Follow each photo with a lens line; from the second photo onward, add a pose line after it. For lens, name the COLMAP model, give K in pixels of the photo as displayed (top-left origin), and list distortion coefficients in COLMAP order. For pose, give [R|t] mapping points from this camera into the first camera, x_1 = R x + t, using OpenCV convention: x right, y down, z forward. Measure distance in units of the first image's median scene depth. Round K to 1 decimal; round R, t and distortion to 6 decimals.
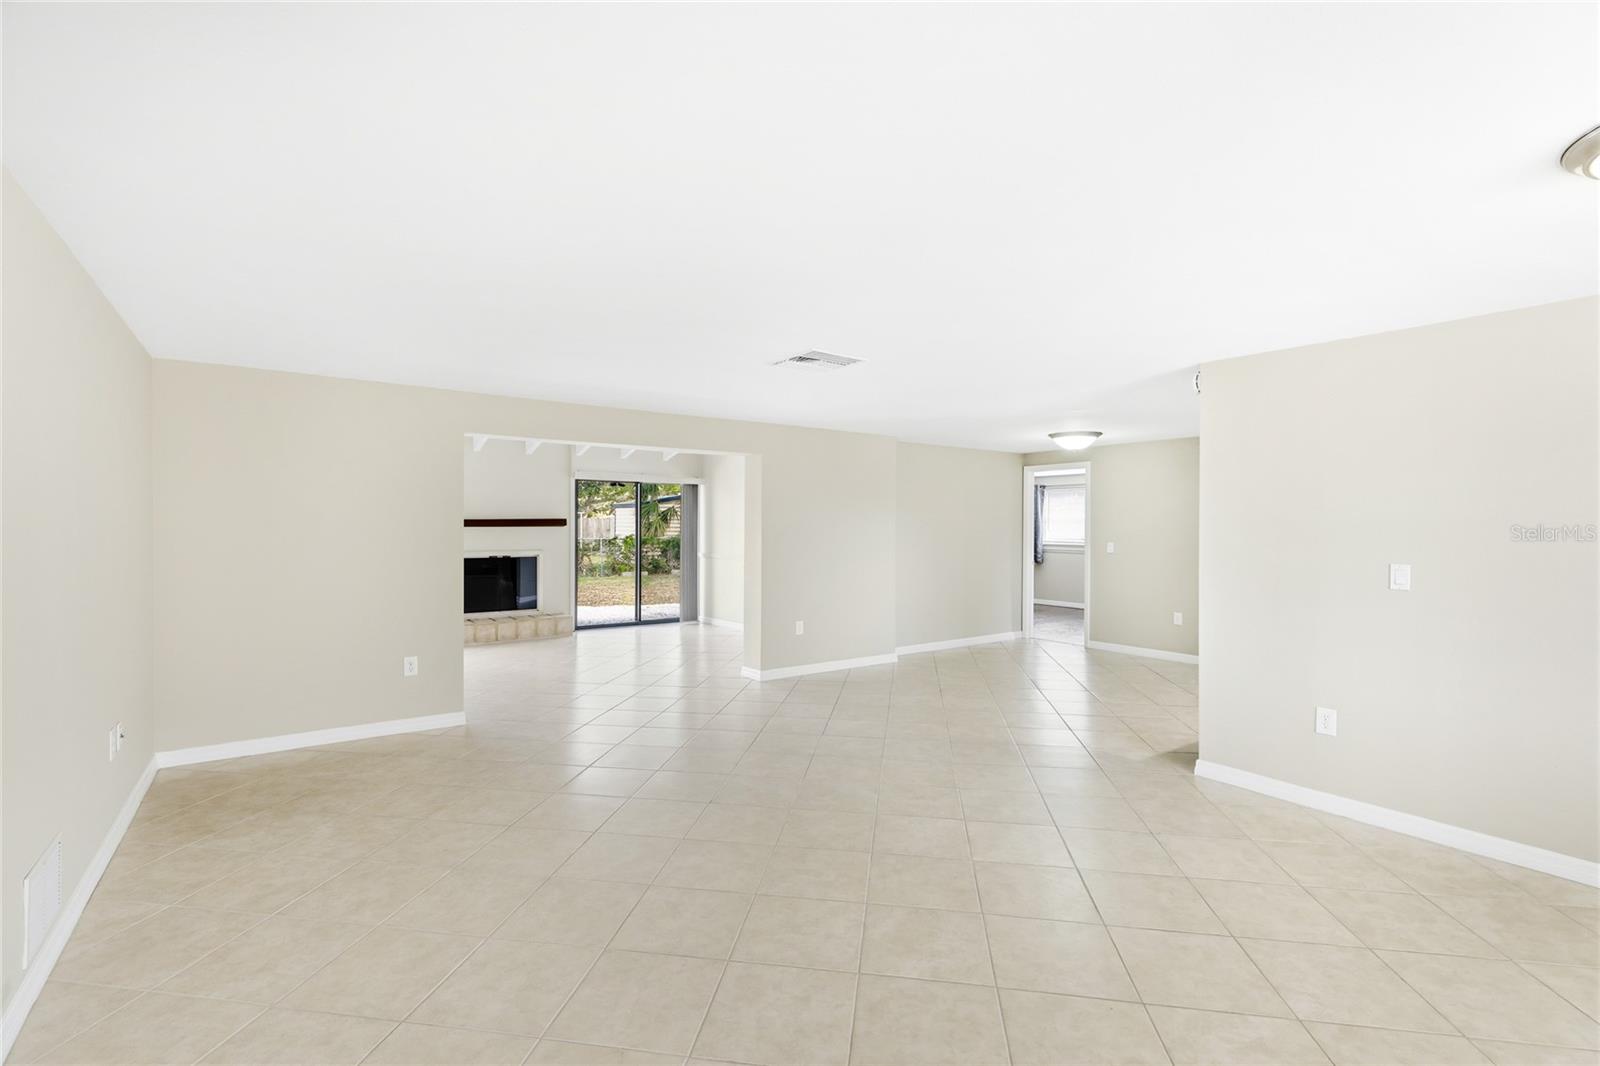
lens RADIAL K [[713.2, 0, 799.0], [0, 713.2, 525.8], [0, 0, 1]] dist [-0.001614, -0.000597]
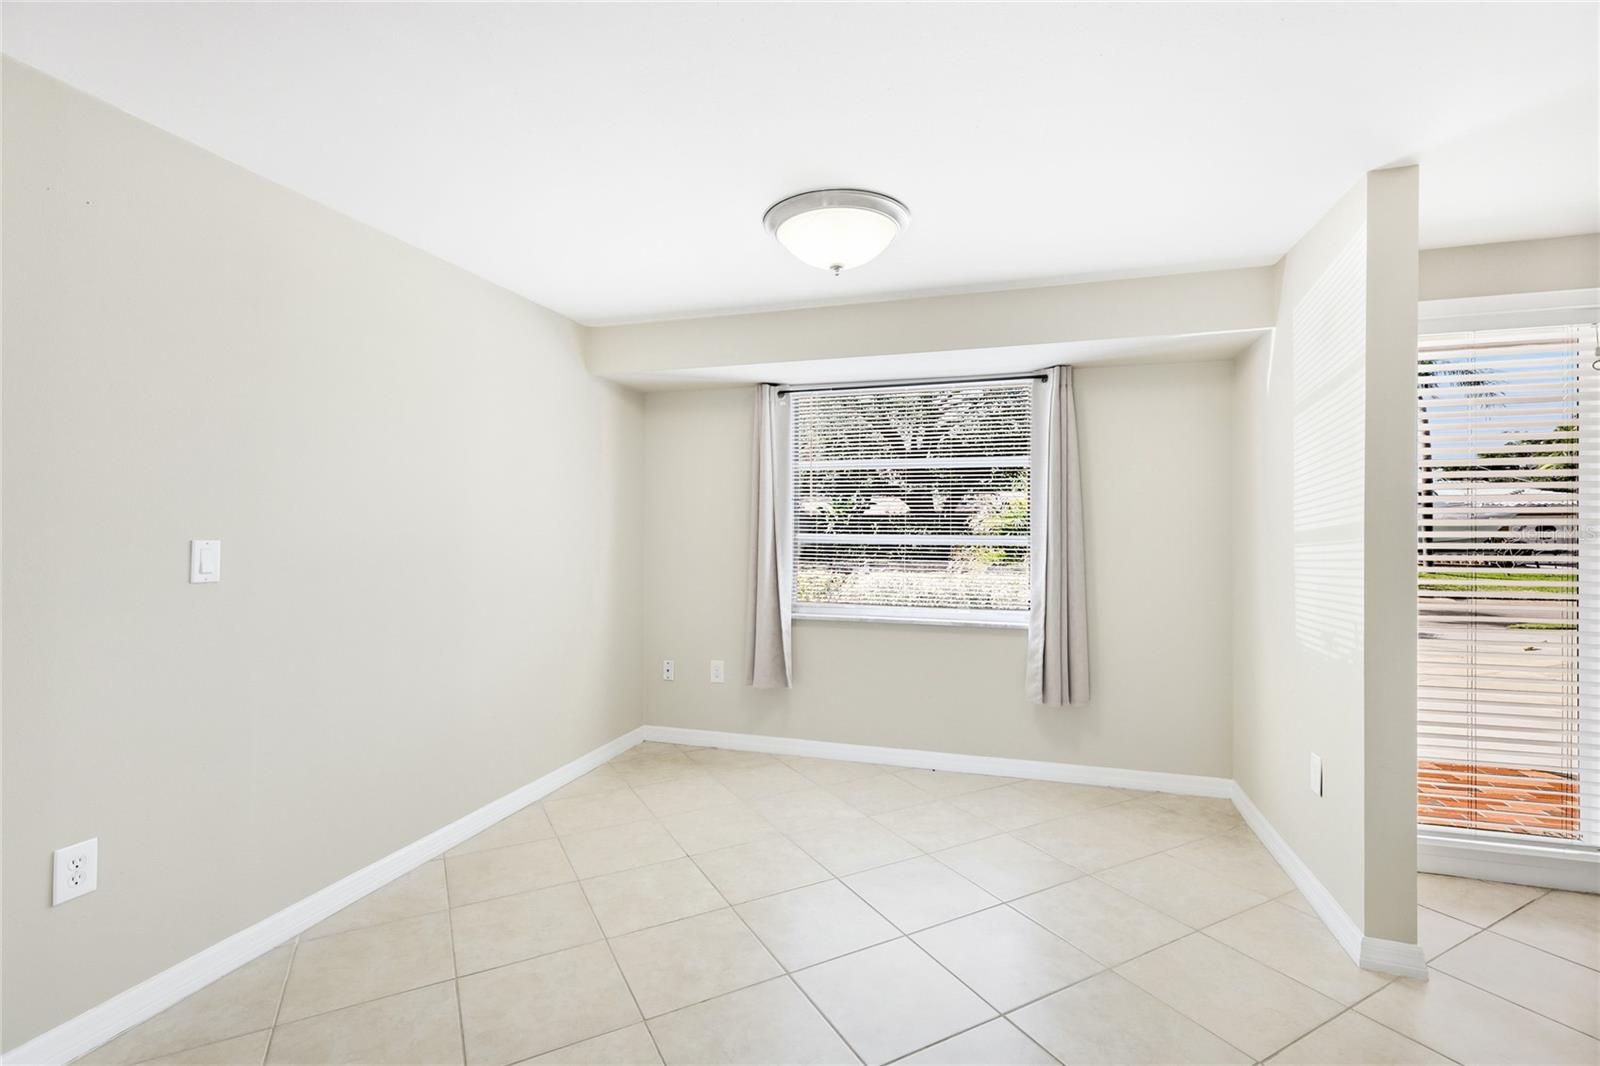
lens RADIAL K [[713.2, 0, 799.0], [0, 713.2, 525.8], [0, 0, 1]] dist [-0.001614, -0.000597]
pose [[-0.605921, -0.004954, 0.795509, 0.055724], [-0.009156, 0.999958, -0.000747, 0.037245], [-0.795472, -0.007736, -0.605941, 0.954019]]
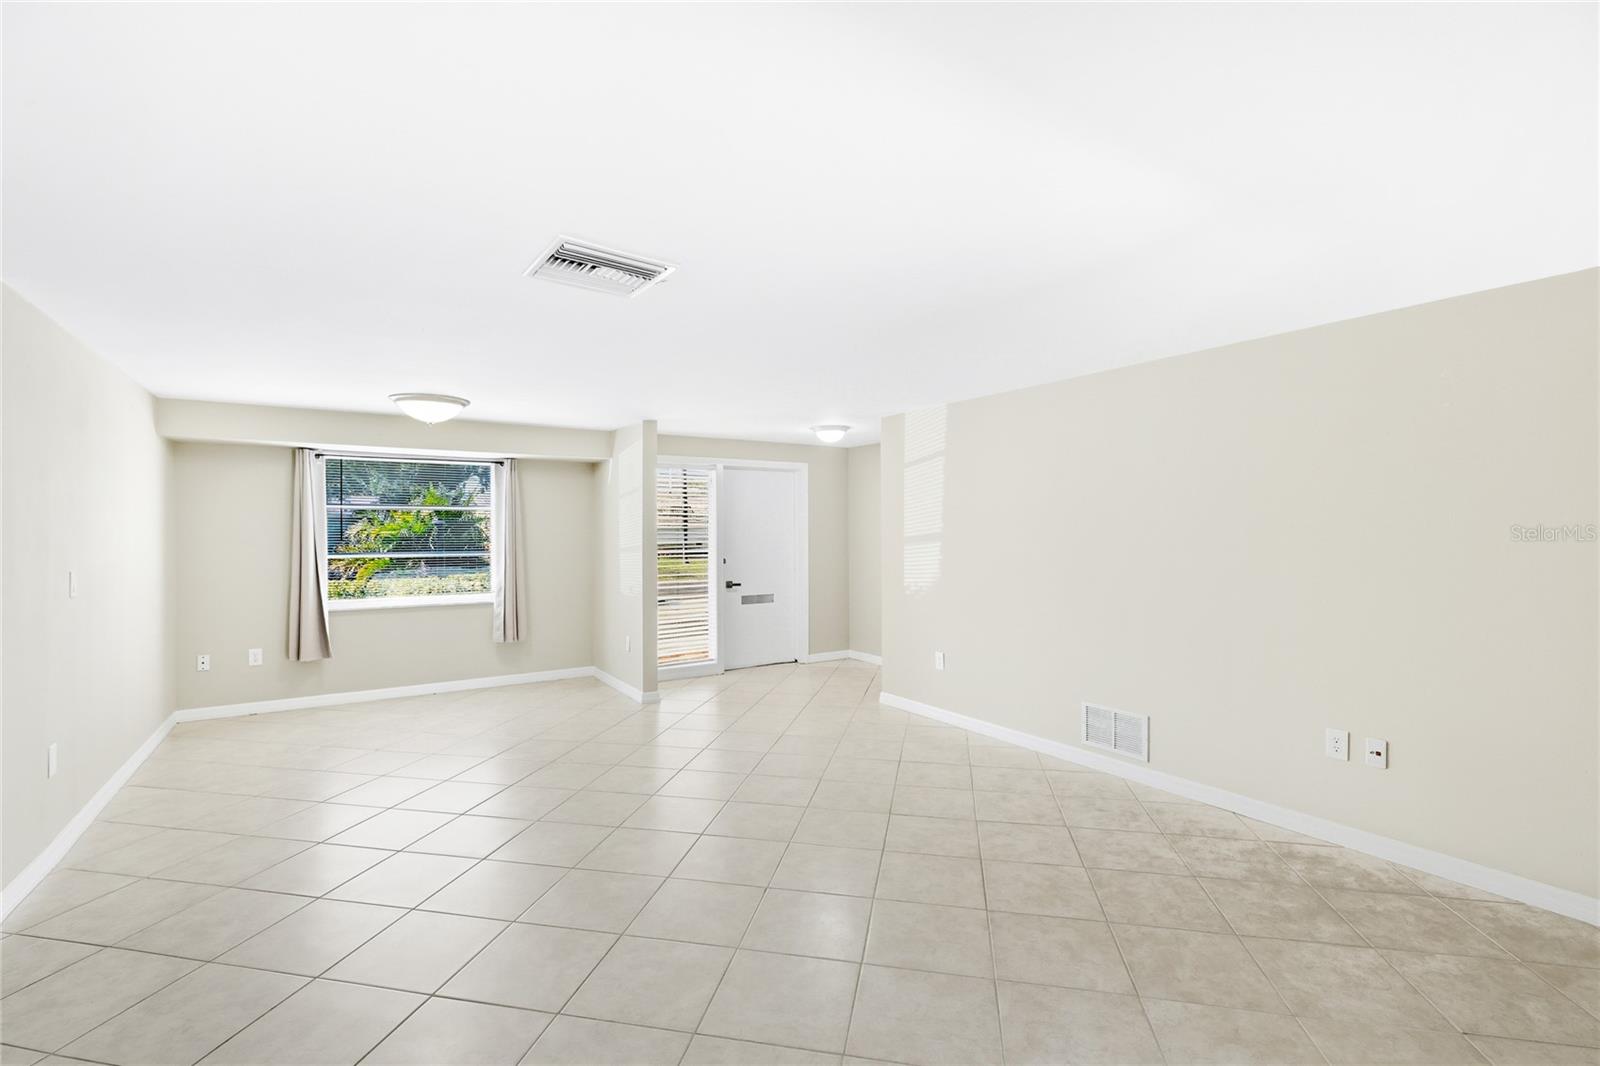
lens RADIAL K [[713.2, 0, 799.0], [0, 713.2, 525.8], [0, 0, 1]] dist [-0.001614, -0.000597]
pose [[-0.998784, -0.000563, 0.049300, -0.215070], [-0.001166, 0.999925, -0.012203, 0.003489], [-0.049289, -0.012246, -0.998709, 1.899827]]
